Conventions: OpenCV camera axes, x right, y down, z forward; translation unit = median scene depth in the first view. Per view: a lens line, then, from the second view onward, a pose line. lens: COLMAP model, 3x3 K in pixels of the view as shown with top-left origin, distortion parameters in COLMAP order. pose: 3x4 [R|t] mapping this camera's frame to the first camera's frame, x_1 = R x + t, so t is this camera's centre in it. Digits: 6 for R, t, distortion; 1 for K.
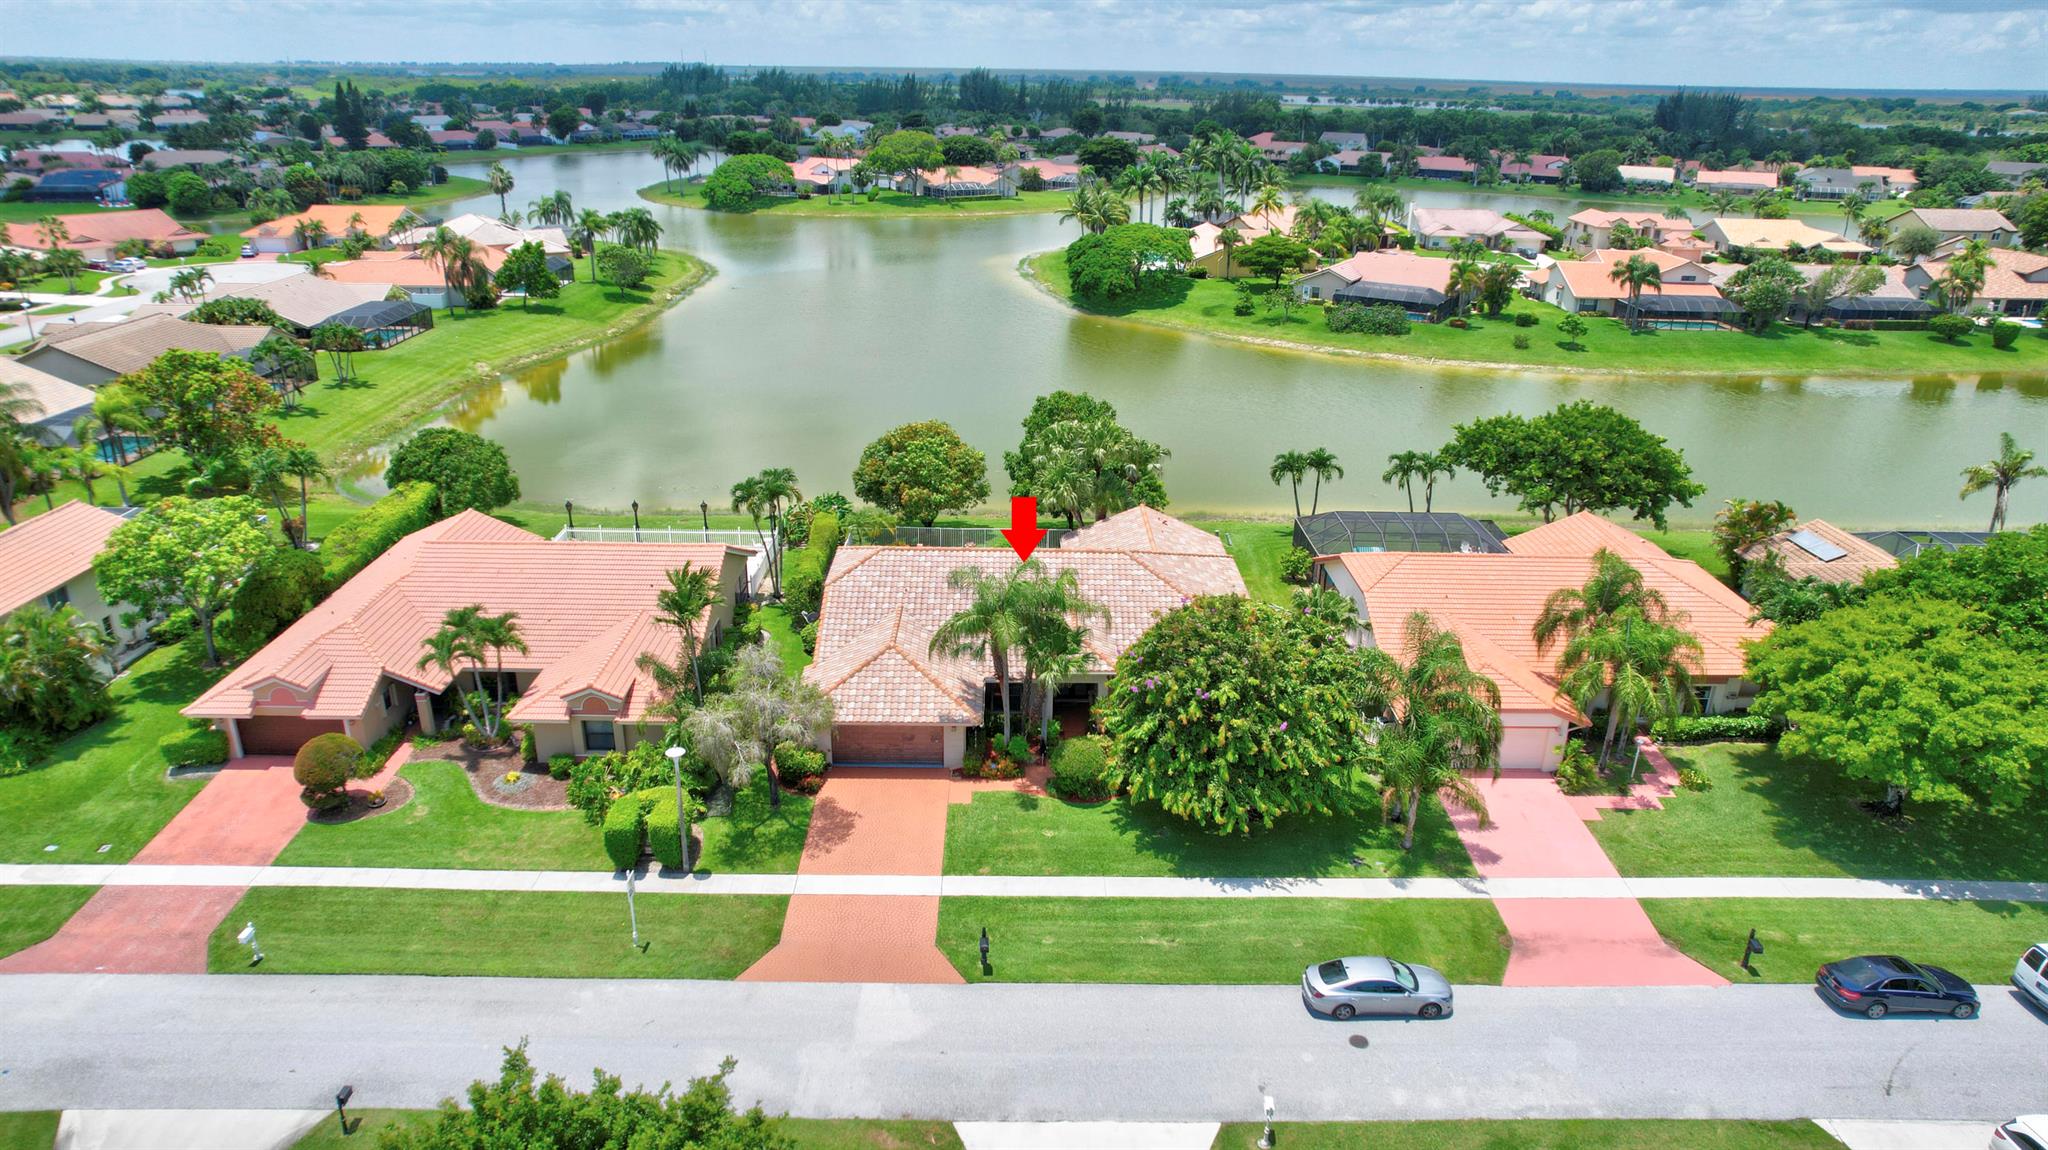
lens RADIAL K [[1306.0, 0, 1023.2], [0, 1306.0, 581.0], [0, 0, 1]] dist [-0.072433, 0.063957]
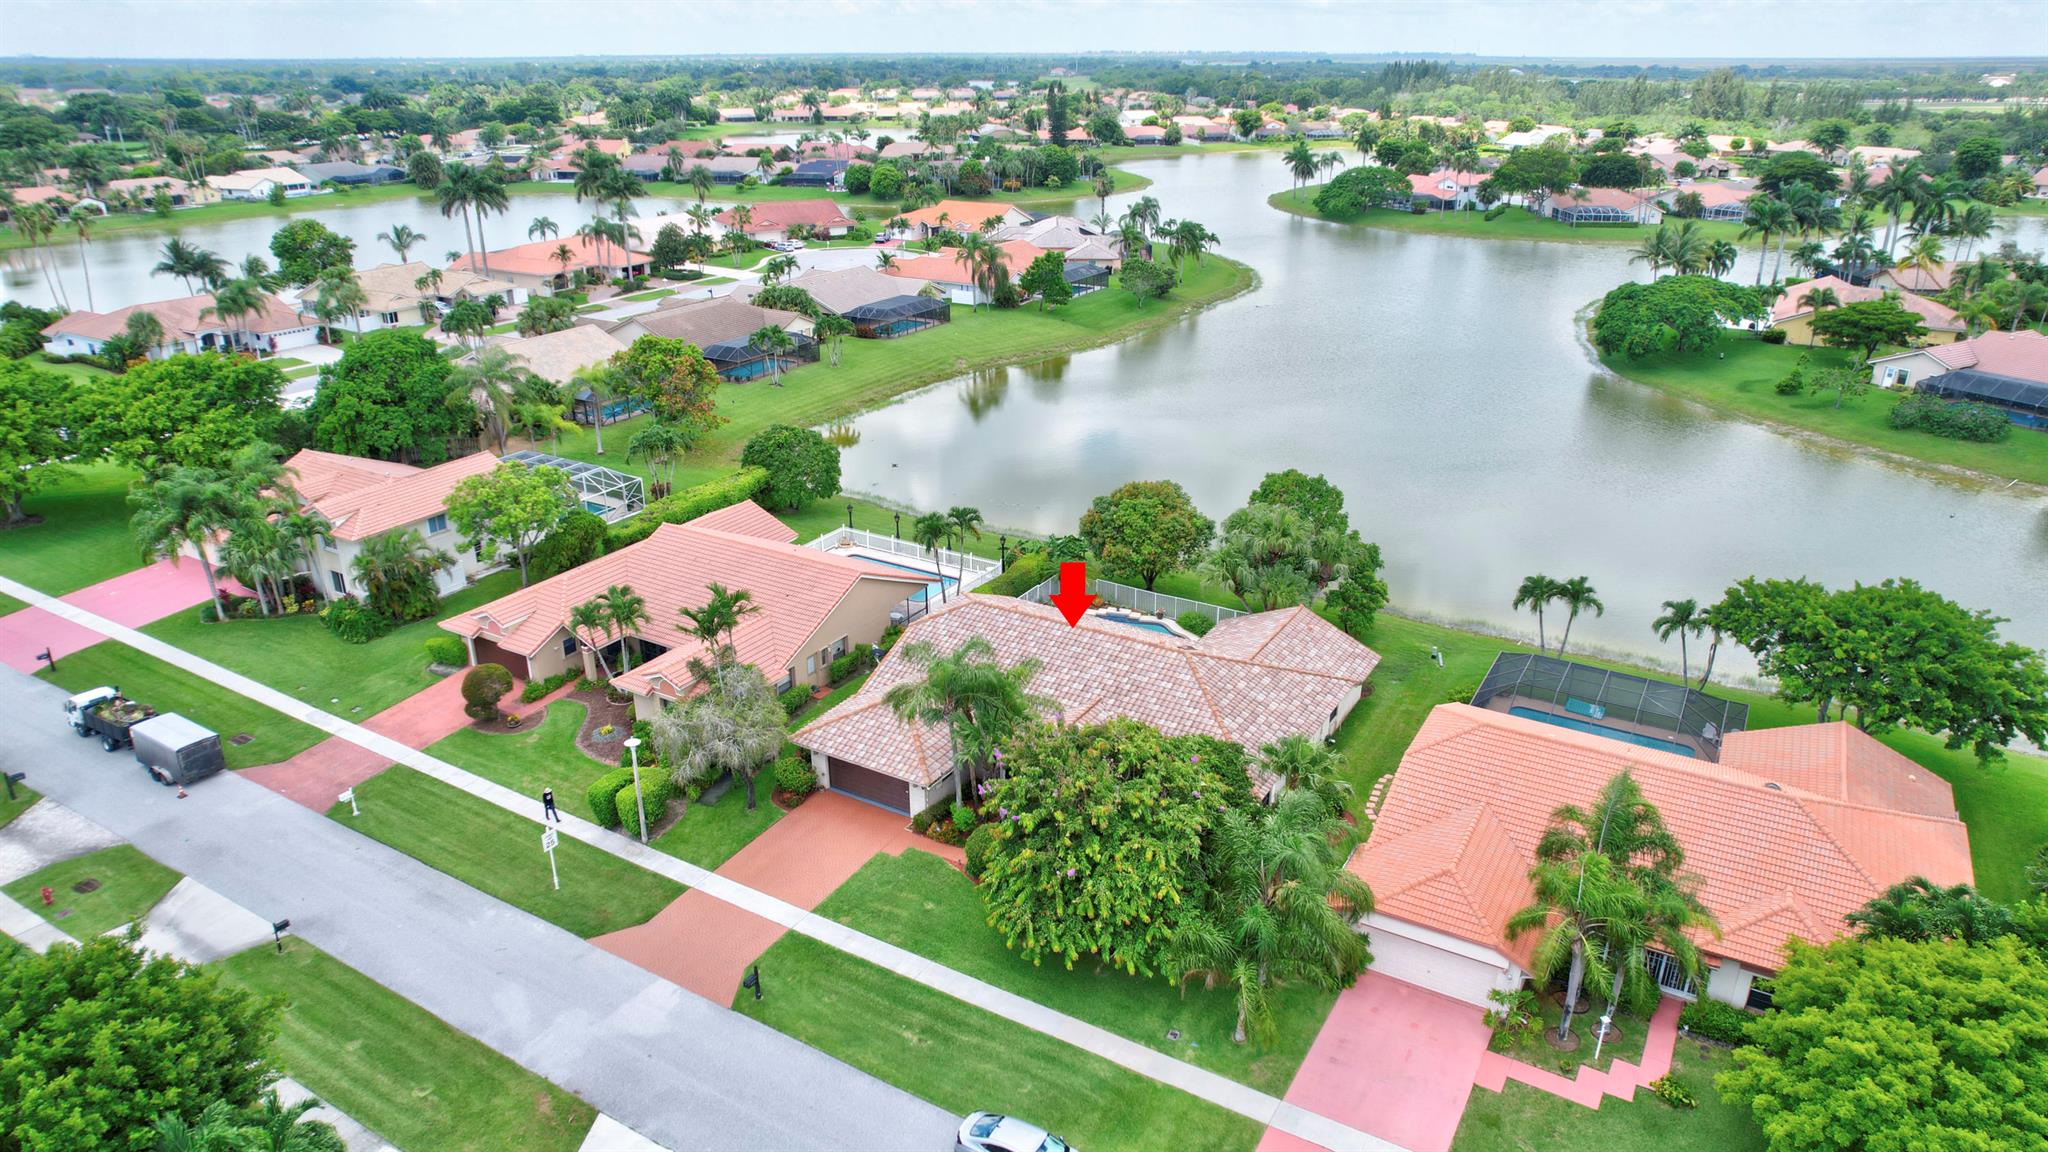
lens RADIAL K [[1306.0, 0, 1022.6], [0, 1306.0, 576.5], [0, 0, 1]] dist [-0.072433, 0.063957]
pose [[0.855435, 0.182409, -0.484724, 0.496669], [-0.180273, 0.982268, 0.051499, -0.121940], [0.485523, 0.043328, 0.873150, 0.103887]]
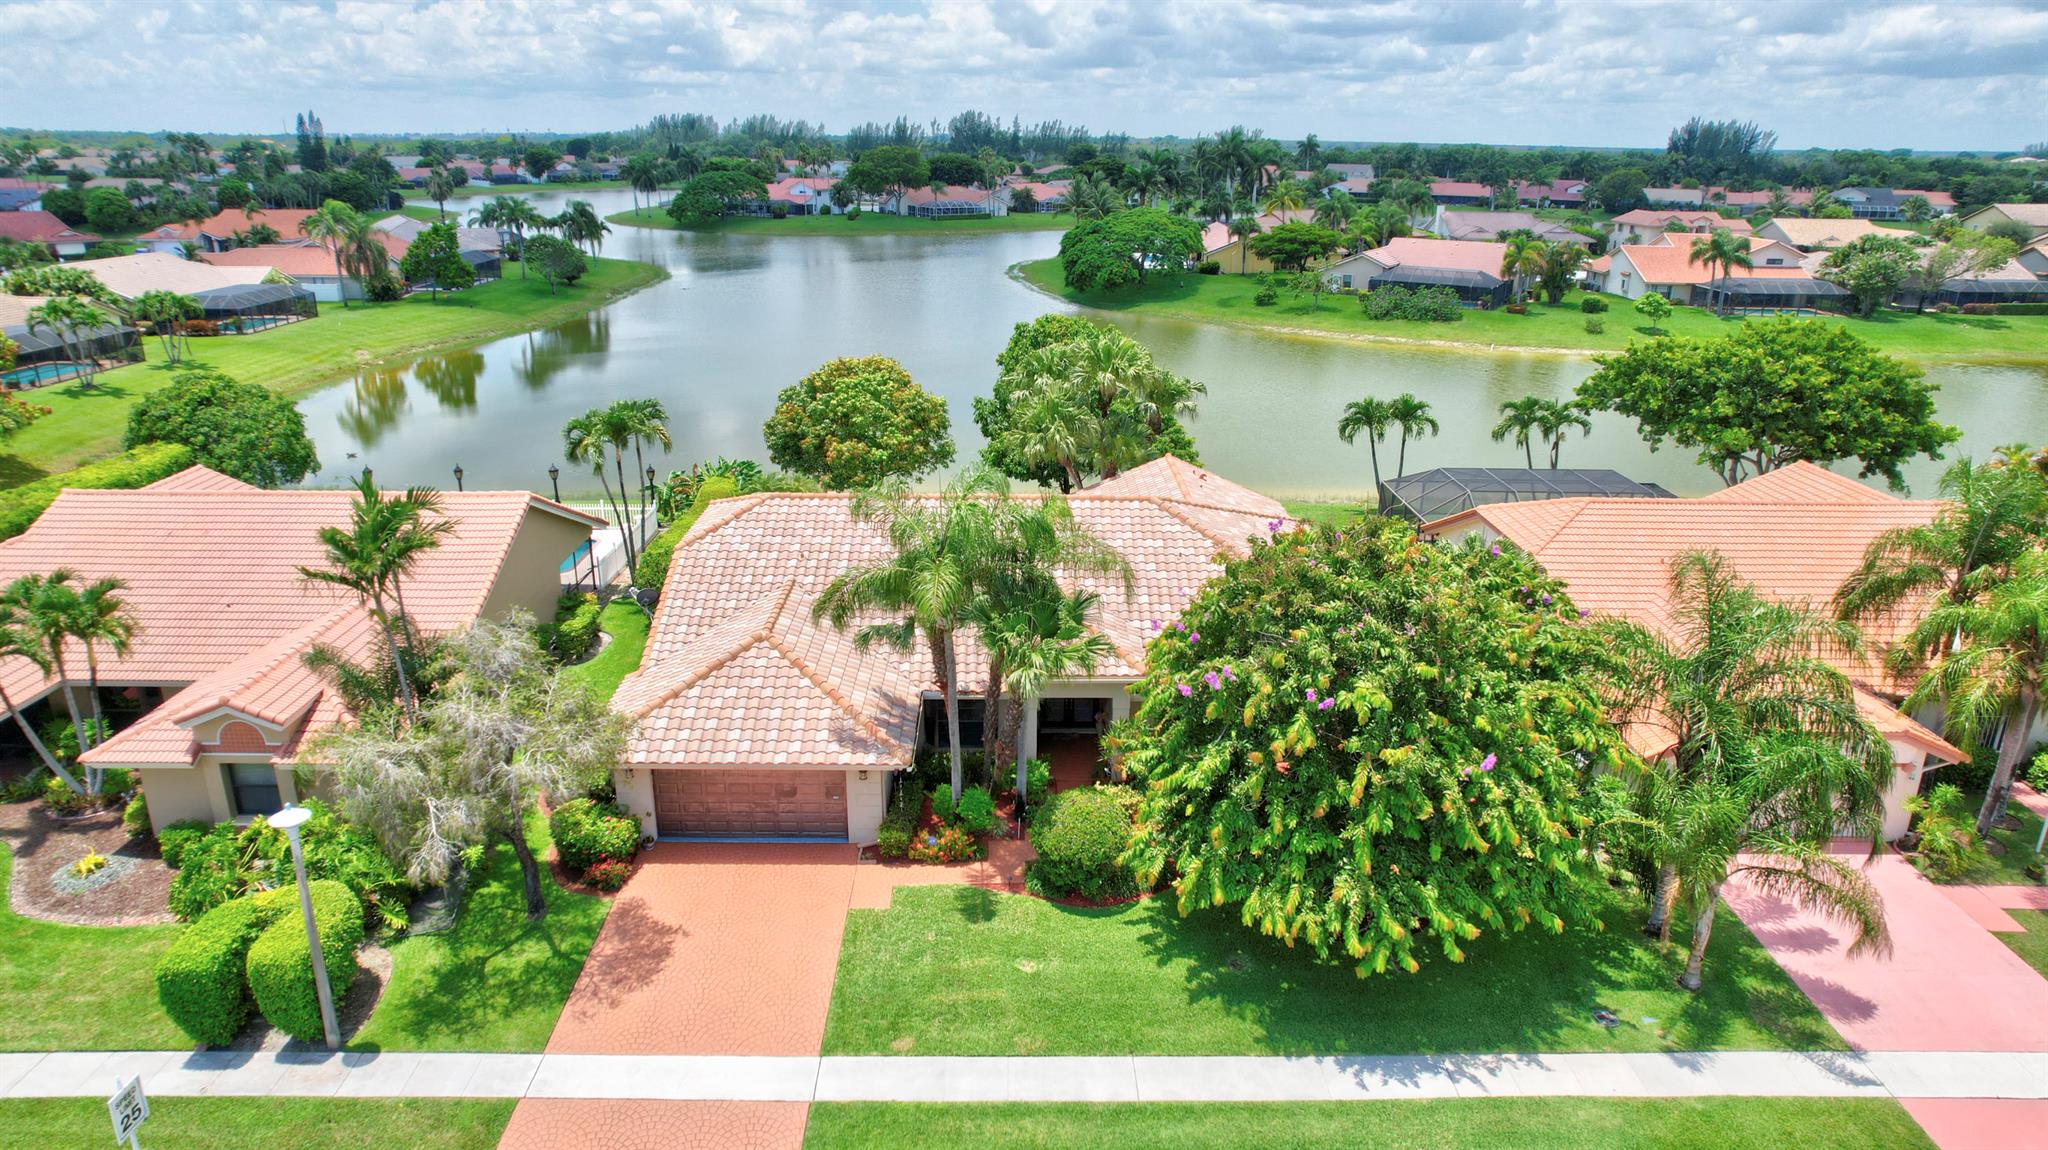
lens RADIAL K [[1306.0, 0, 1018.0], [0, 1306.0, 586.9], [0, 0, 1]] dist [-0.072433, 0.063957]
pose [[0.999968, -0.007411, -0.003028, 0.017040], [0.007276, 0.999074, -0.042406, 0.054035], [0.003340, 0.042383, 0.999096, 0.415083]]
